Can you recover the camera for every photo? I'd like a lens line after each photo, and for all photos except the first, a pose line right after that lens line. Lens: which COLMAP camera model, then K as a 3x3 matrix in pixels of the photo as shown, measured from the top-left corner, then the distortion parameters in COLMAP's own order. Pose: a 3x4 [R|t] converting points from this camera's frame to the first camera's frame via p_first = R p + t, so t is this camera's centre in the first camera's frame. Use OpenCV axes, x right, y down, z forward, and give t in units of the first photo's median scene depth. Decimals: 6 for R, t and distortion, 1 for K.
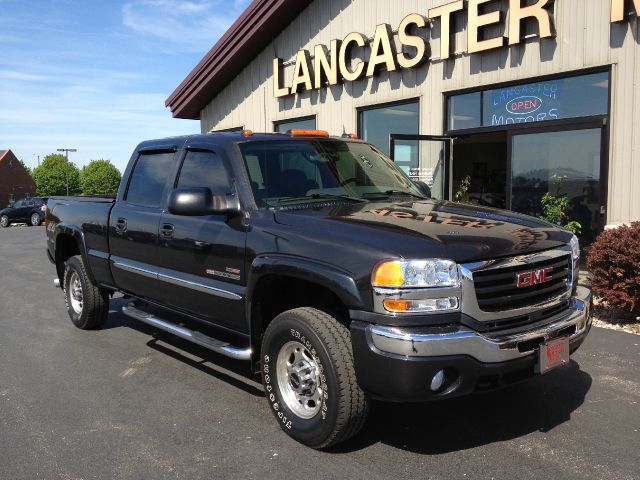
lens RADIAL K [[566.3, 0, 322.7], [0, 566.3, 246.3], [0, 0, 1]] dist [0.118667, -0.207061]
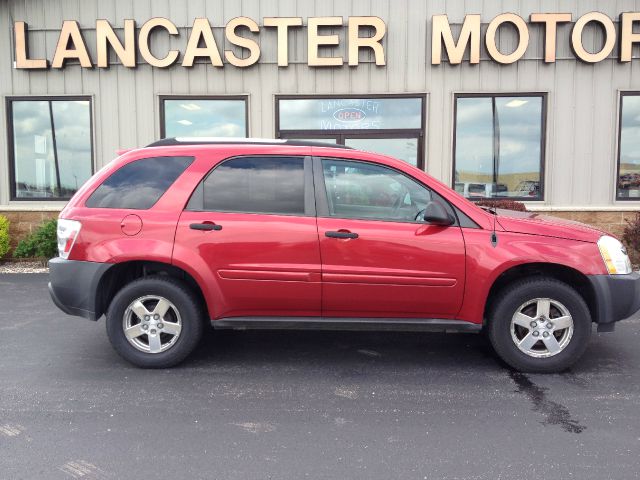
lens RADIAL K [[585.2, 0, 320.0], [0, 585.2, 240.0], [0, 0, 1]] dist [0.081707, -0.149225]
pose [[0.676699, -0.058875, 0.733902, -0.568372], [0.072887, 0.997258, 0.012796, 0.002210], [-0.732643, 0.044833, 0.679135, 0.176854]]
